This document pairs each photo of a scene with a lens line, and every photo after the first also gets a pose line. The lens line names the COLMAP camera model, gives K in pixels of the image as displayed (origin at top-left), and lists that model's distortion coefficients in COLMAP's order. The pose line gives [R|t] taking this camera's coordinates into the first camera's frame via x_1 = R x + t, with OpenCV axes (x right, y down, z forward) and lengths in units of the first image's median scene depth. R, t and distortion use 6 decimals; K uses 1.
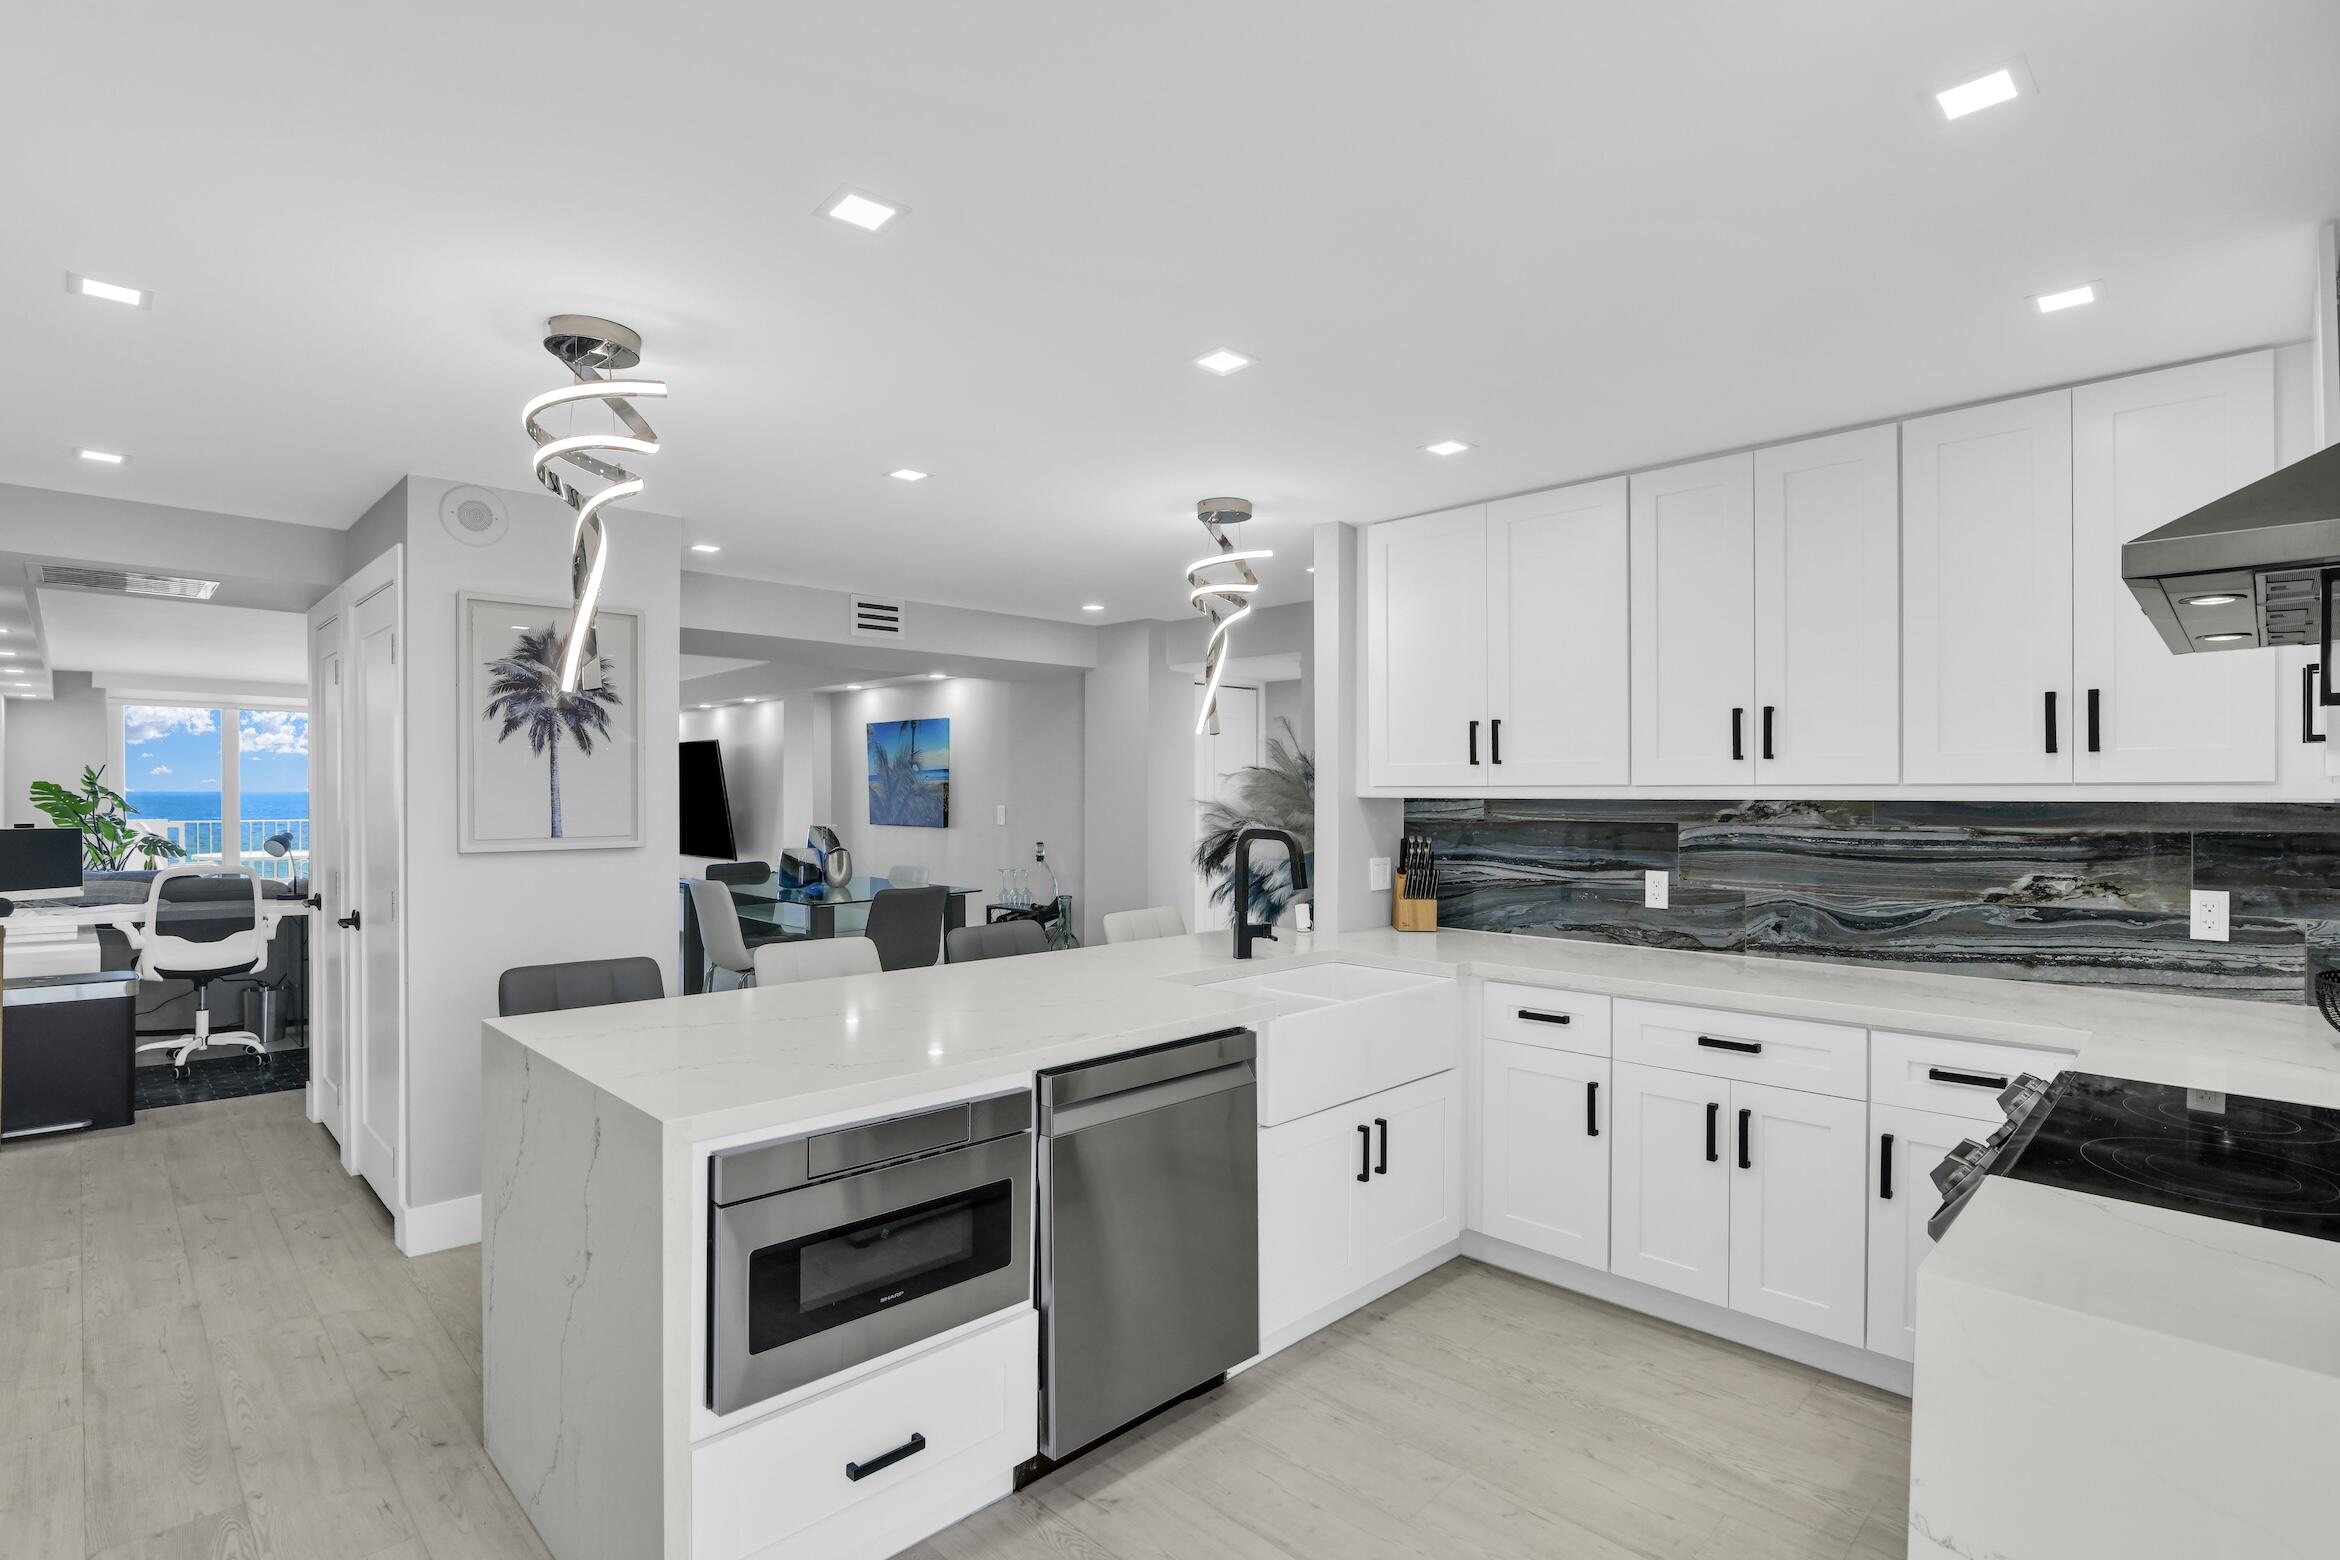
lens RADIAL K [[1122.2, 0, 1171.9], [0, 1122.2, 807.0], [0, 0, 1]] dist [-0.016269, 0.000243]
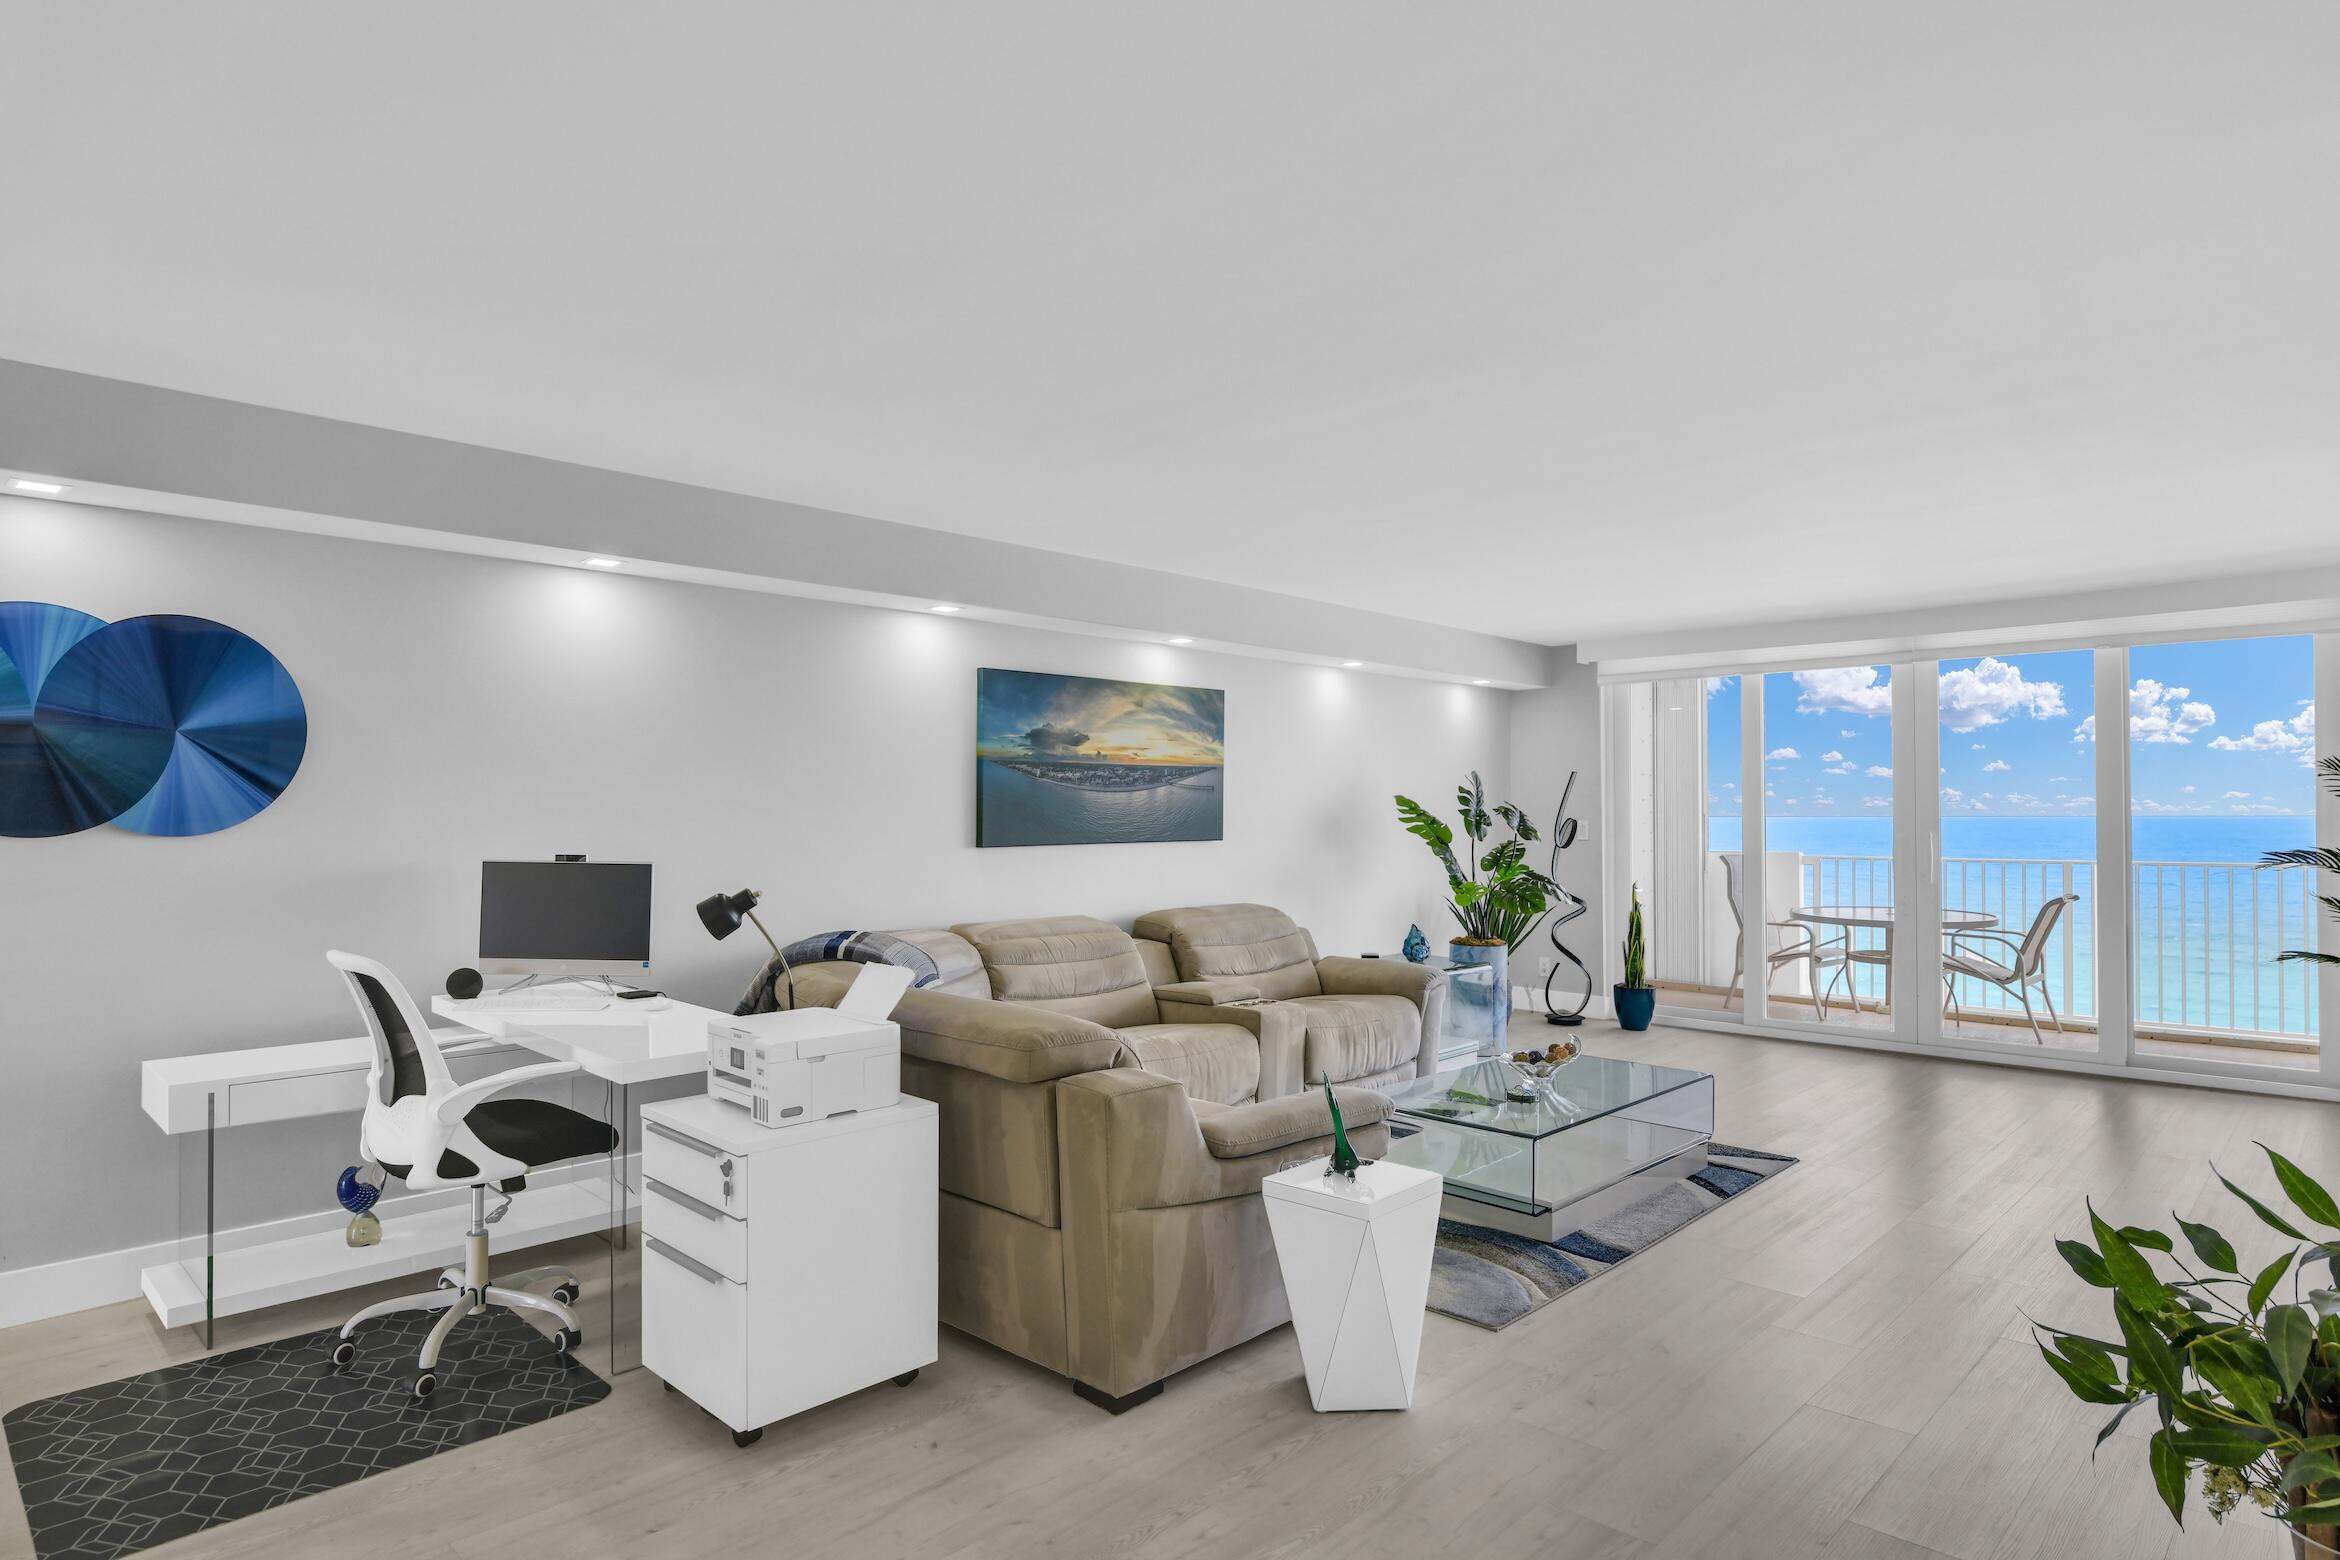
lens RADIAL K [[1290.0, 0, 1176.3], [0, 1290.0, 793.8], [0, 0, 1]] dist [-0.009696, 0.000247]
pose [[0.020641, -0.019231, -0.999602, -0.201419], [-0.011562, 0.999744, -0.019473, -0.006645], [0.999720, 0.011959, 0.020414, 0.920968]]
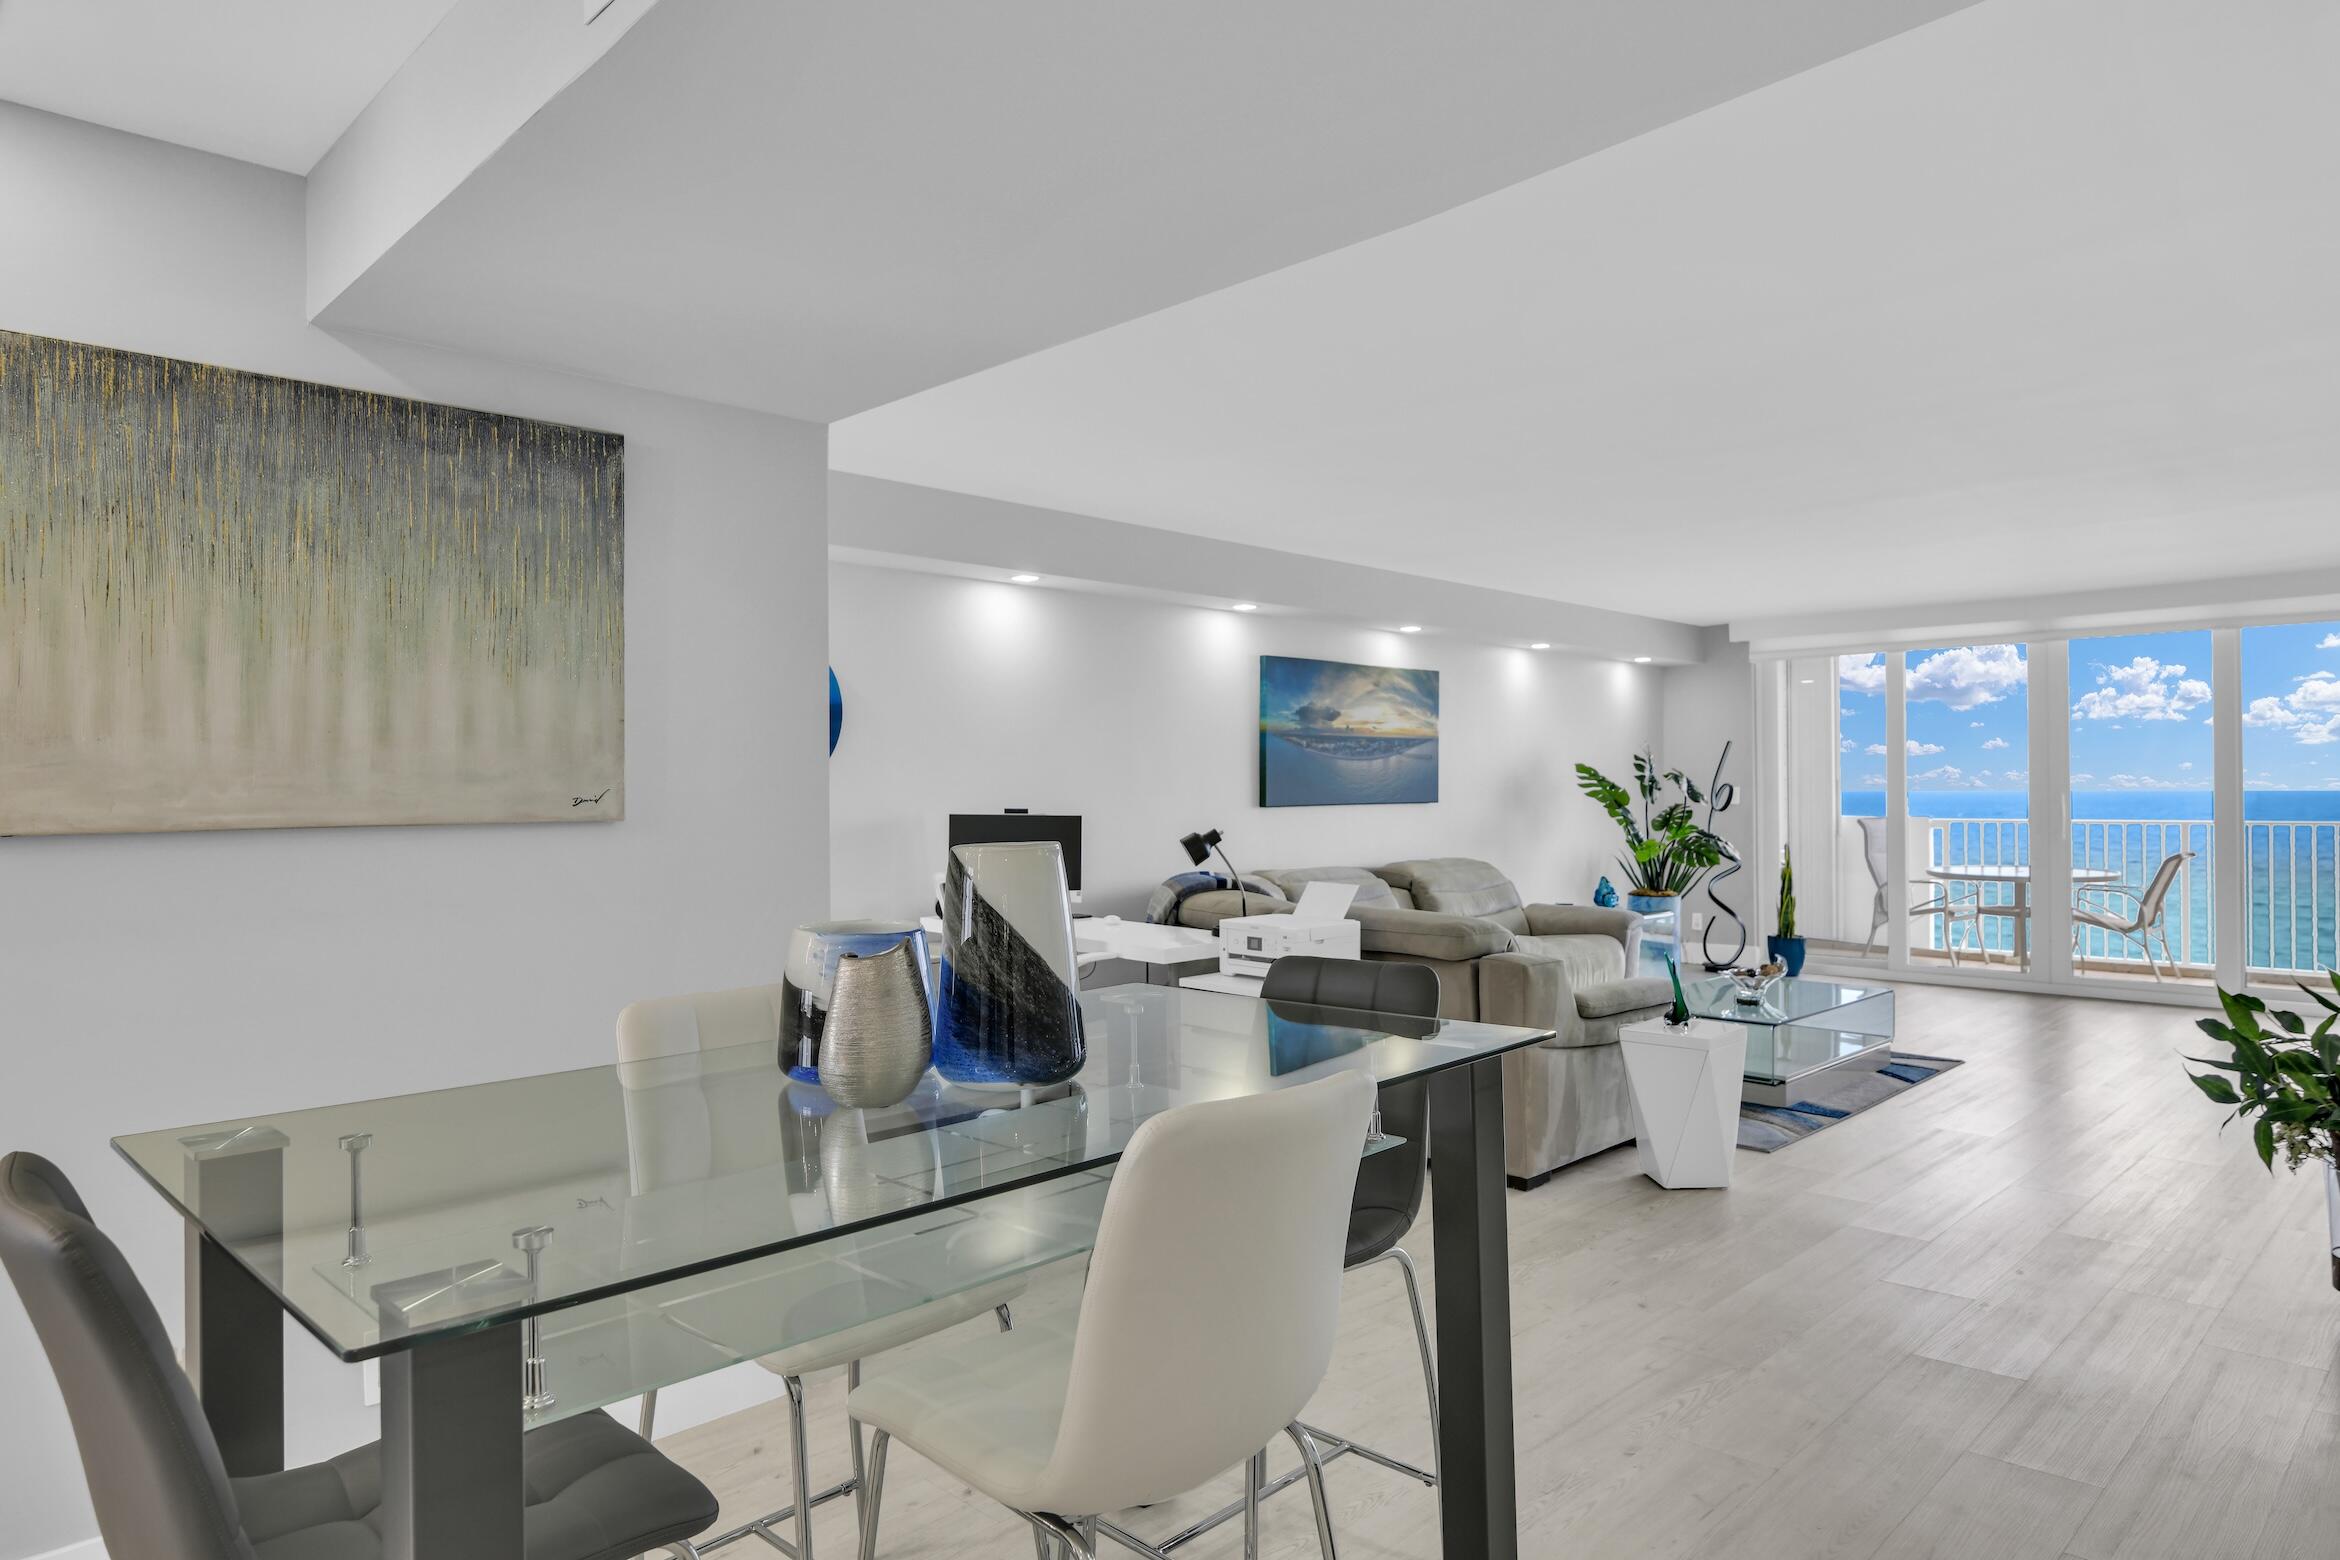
lens RADIAL K [[1402.4, 0, 1167.3], [0, 1402.4, 770.8], [0, 0, 1]] dist [-0.010320, -0.000696]
pose [[0.001568, -0.018030, -0.999836, -0.000267], [-0.007732, 0.999807, -0.018041, 0.003578], [0.999969, 0.007759, 0.001428, 0.766418]]
